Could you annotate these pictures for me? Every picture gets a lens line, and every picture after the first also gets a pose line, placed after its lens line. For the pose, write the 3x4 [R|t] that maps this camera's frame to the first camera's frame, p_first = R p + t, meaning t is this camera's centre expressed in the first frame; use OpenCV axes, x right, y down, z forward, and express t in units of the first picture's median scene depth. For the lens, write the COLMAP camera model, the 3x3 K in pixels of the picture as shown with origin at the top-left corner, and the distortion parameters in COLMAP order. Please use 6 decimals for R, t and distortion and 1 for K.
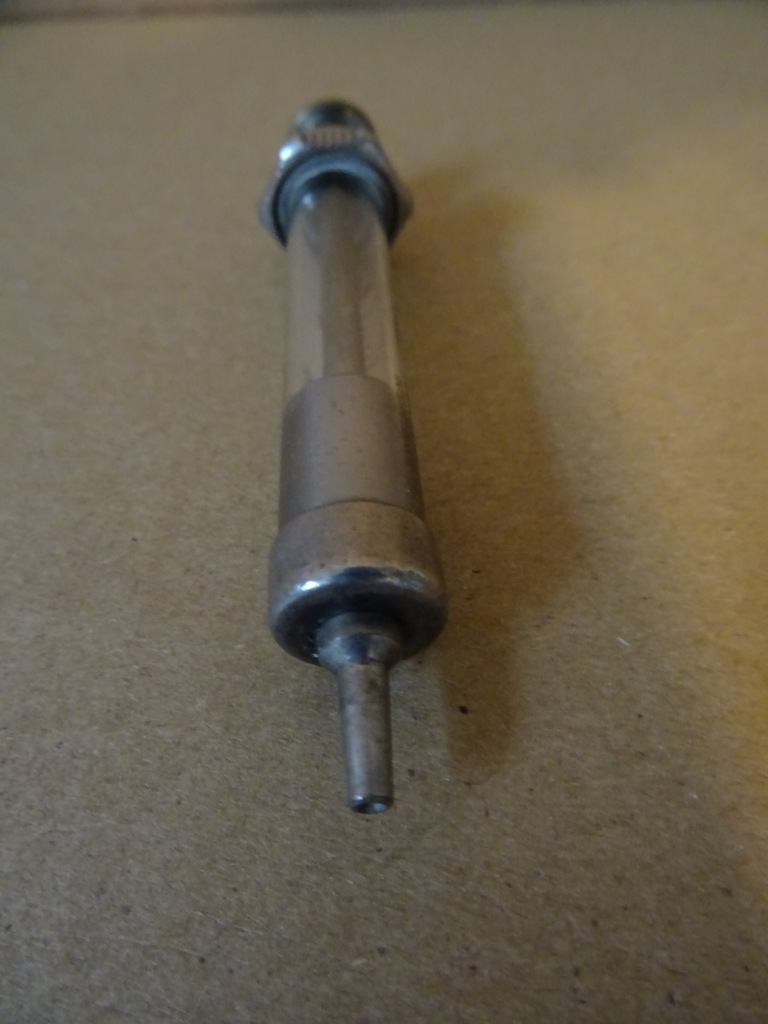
lens RADIAL K [[708.9, 0, 376.1], [0, 708.9, 515.4], [0, 0, 1]] dist [0.008627, -0.053109]
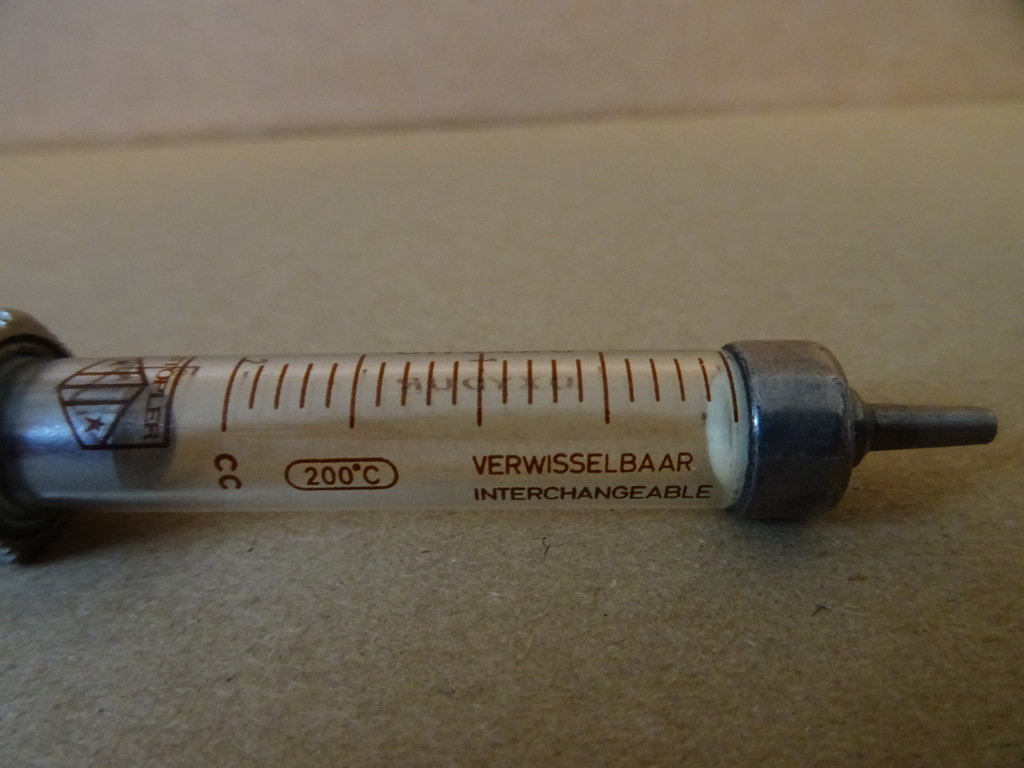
lens RADIAL K [[708.9, 0, 514.0], [0, 708.9, 390.1], [0, 0, 1]] dist [0.008627, -0.053109]
pose [[0.995474, 0.023622, -0.092047, 0.520182], [-0.049761, 0.954775, -0.293136, -0.119918], [0.080959, 0.296390, 0.951629, 0.394120]]
